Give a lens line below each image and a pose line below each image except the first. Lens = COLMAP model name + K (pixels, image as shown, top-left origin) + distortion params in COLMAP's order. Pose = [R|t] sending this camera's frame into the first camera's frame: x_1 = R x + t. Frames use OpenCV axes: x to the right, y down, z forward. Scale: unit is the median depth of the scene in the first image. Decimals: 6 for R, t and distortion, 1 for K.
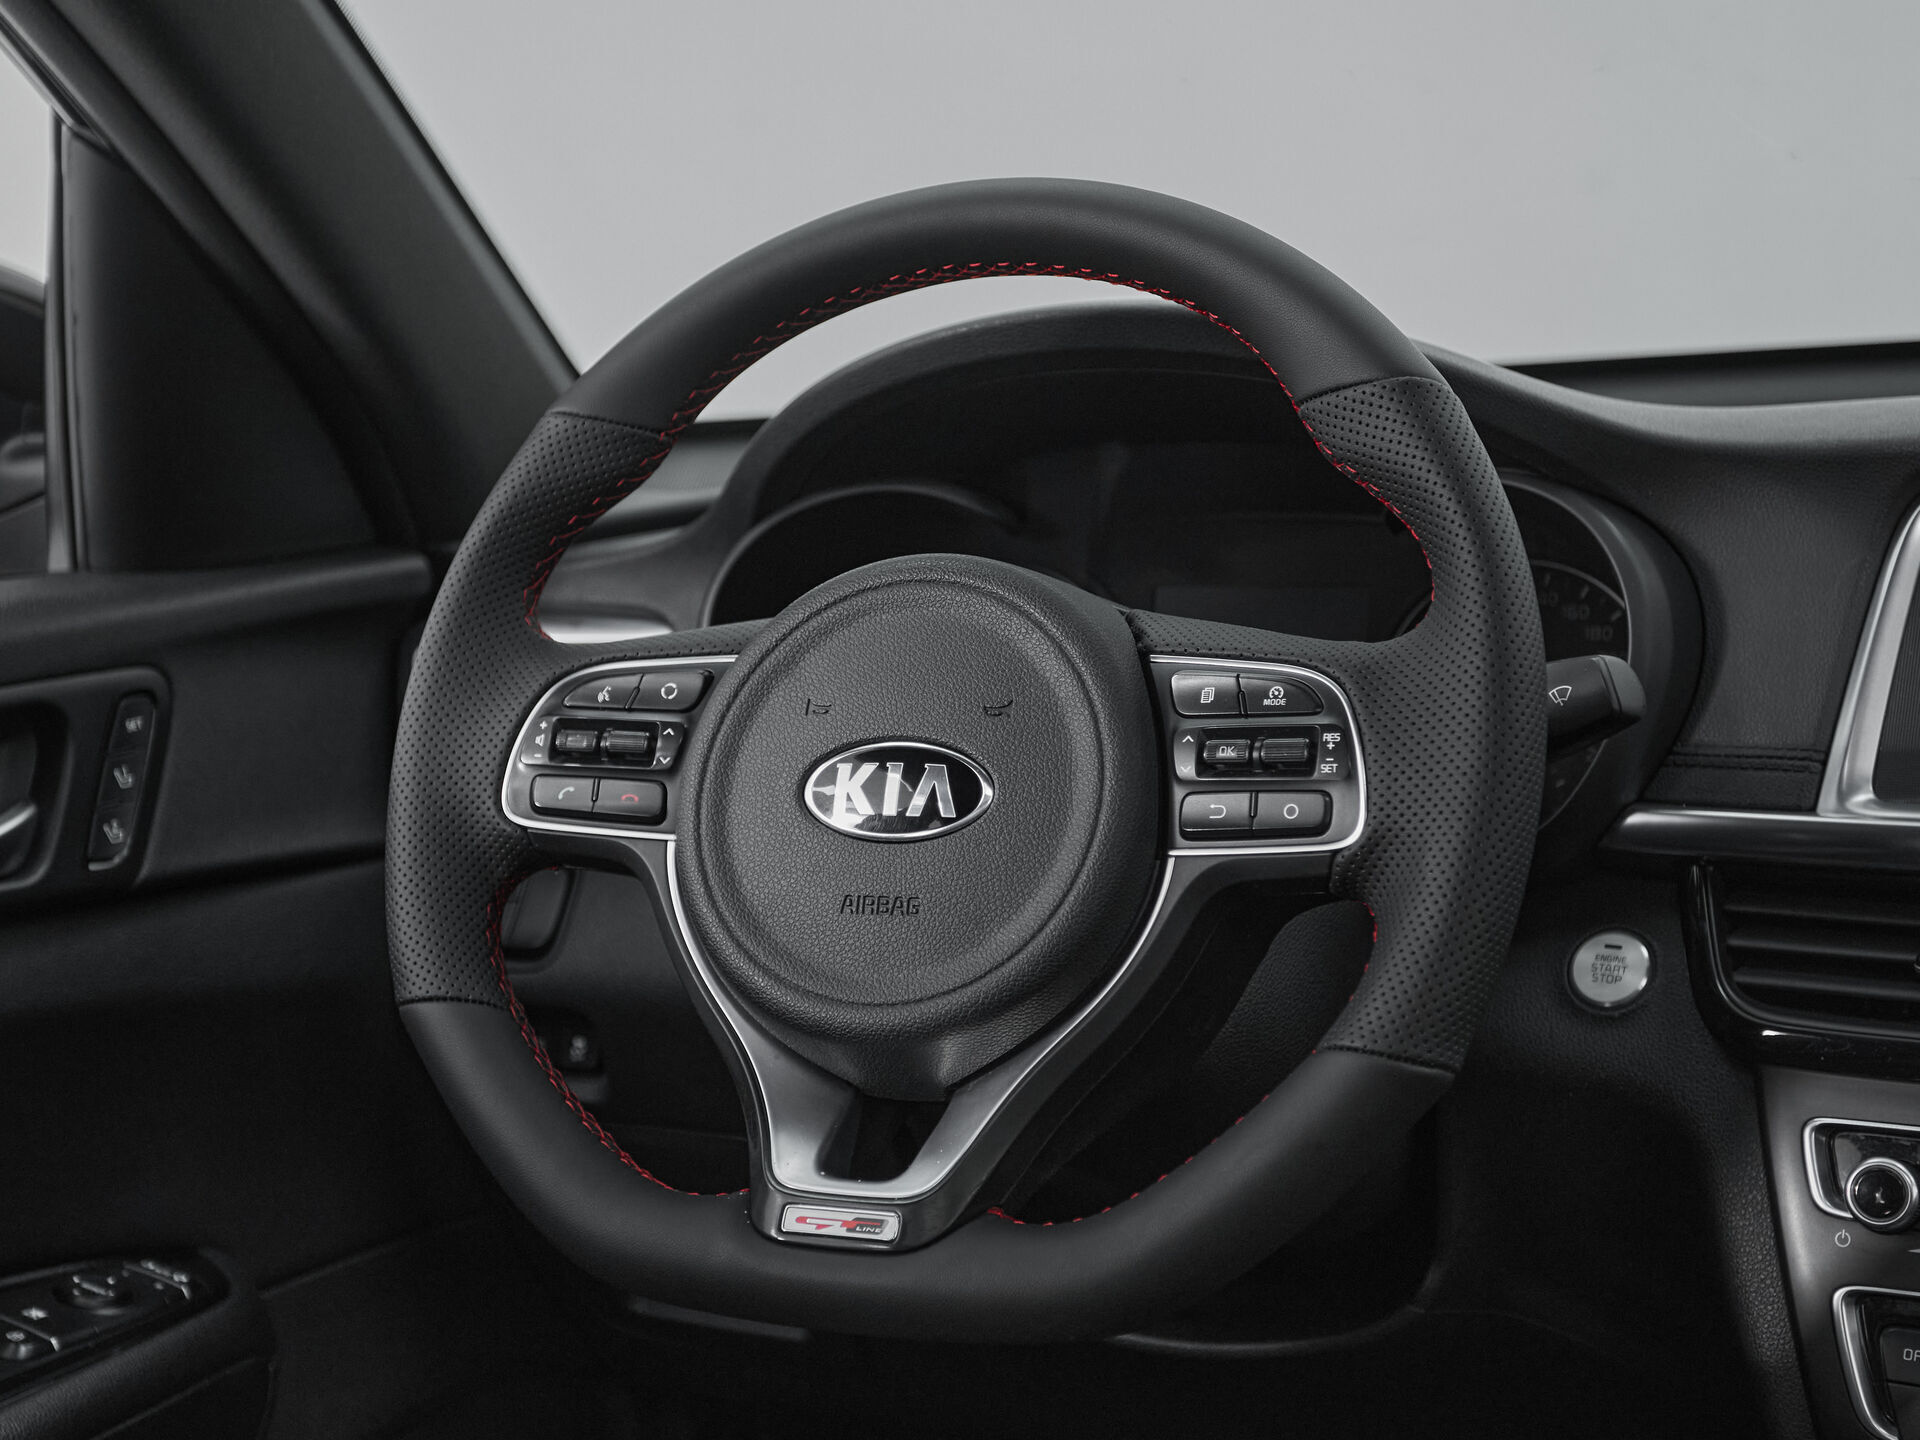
lens RADIAL K [[2804.9, 0, 960.0], [0, 2804.9, 720.0], [0, 0, 1]] dist [0.001704, 0.122185]
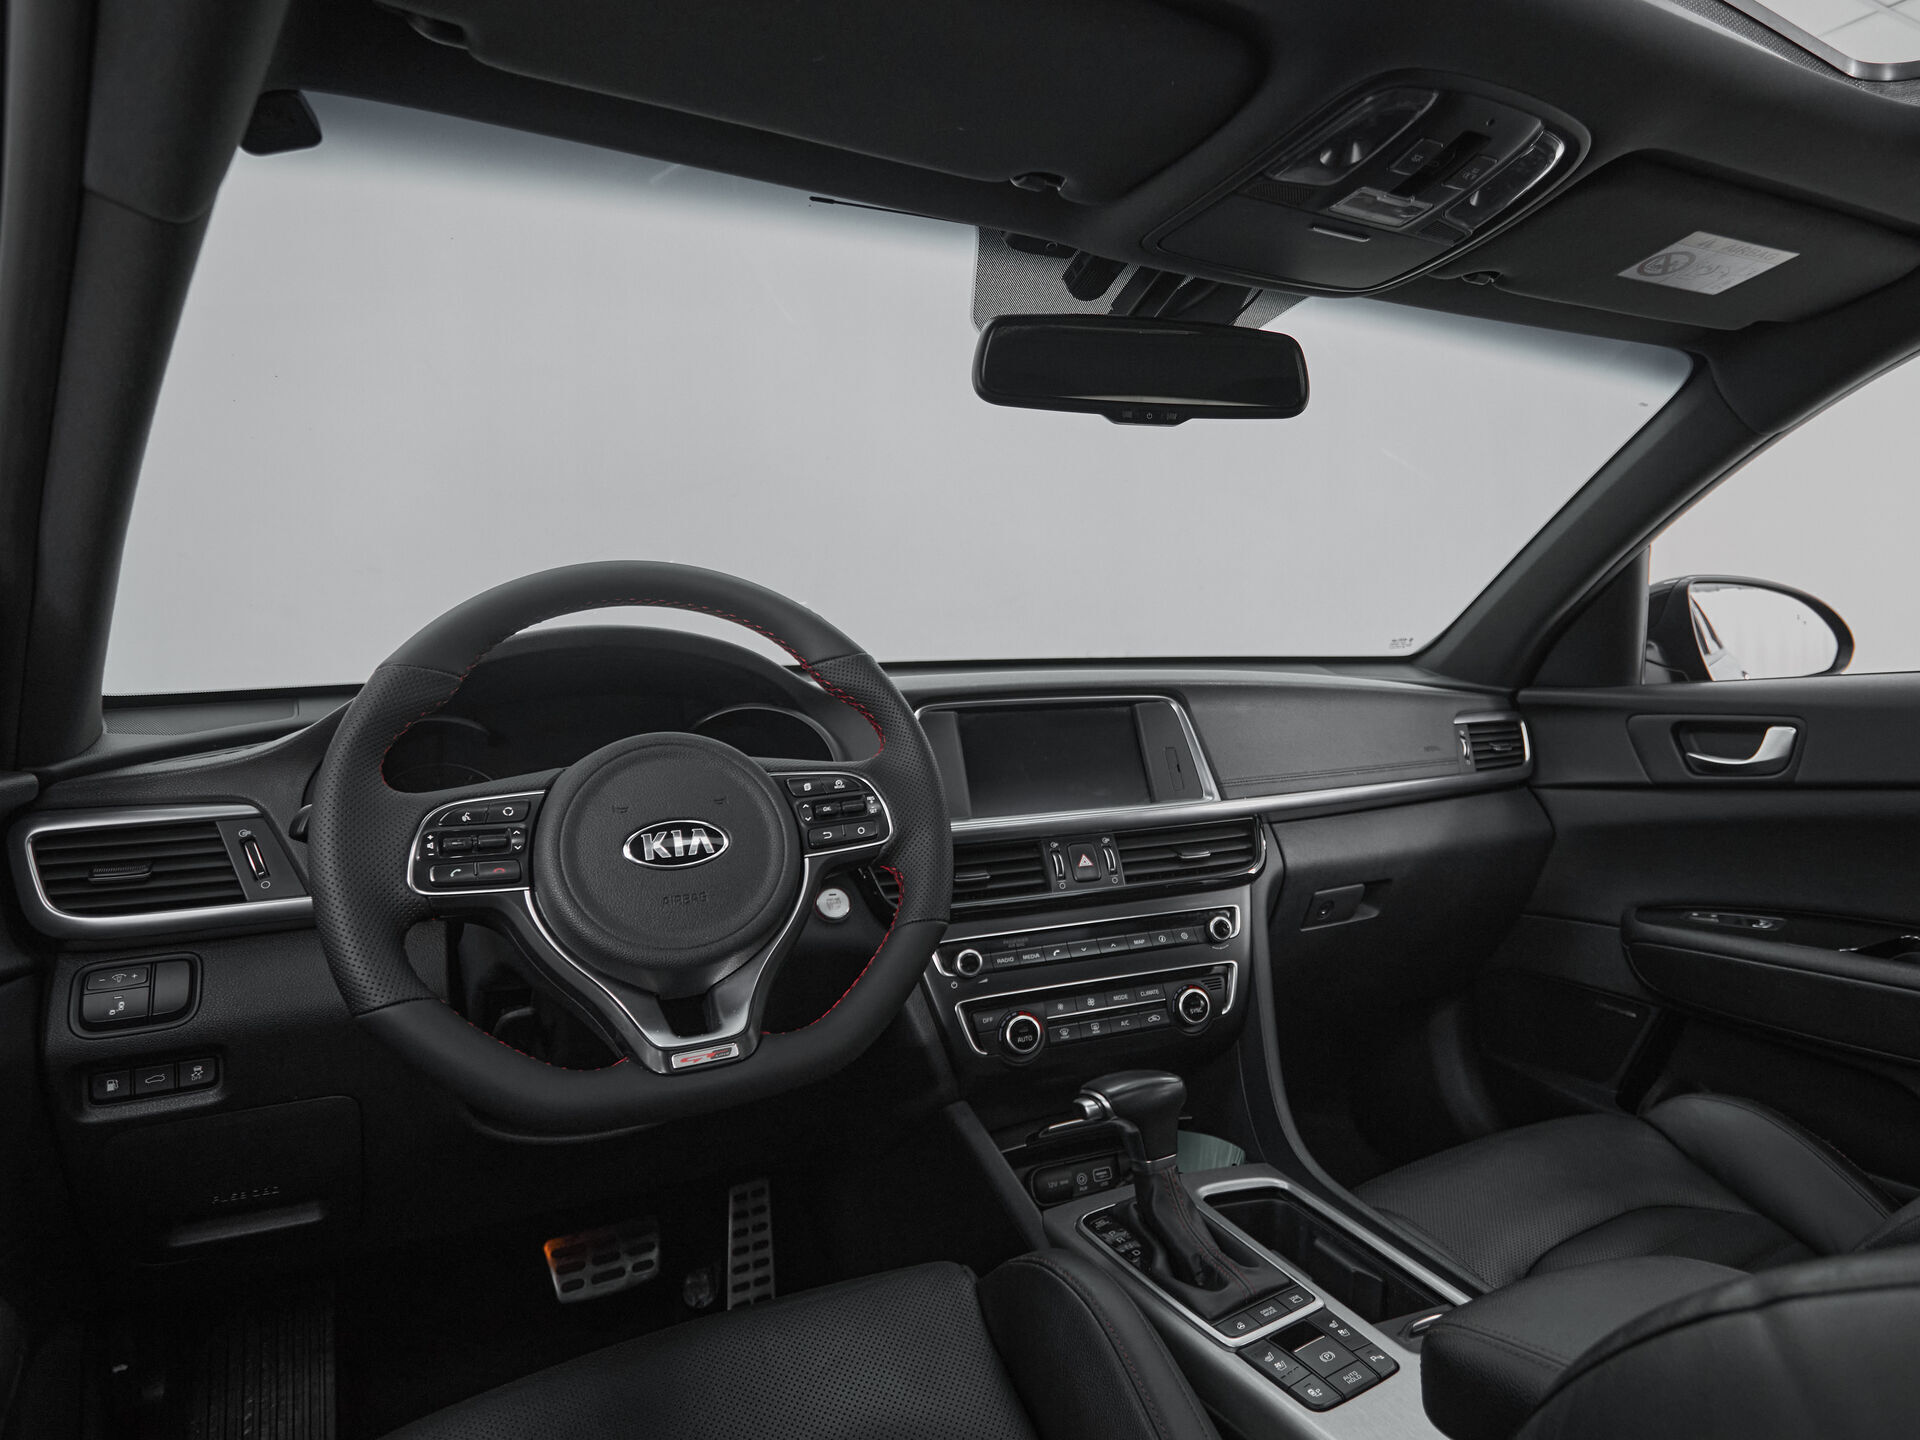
lens RADIAL K [[1190.2, 0, 960.0], [0, 1190.2, 720.0], [0, 0, 1]] dist [-0.008169, -0.002496]
pose [[0.582870, 0.003868, 0.812556, -0.767748], [0.114307, 0.989654, -0.086707, 0.043371], [-0.804485, 0.143420, 0.576398, 0.398962]]
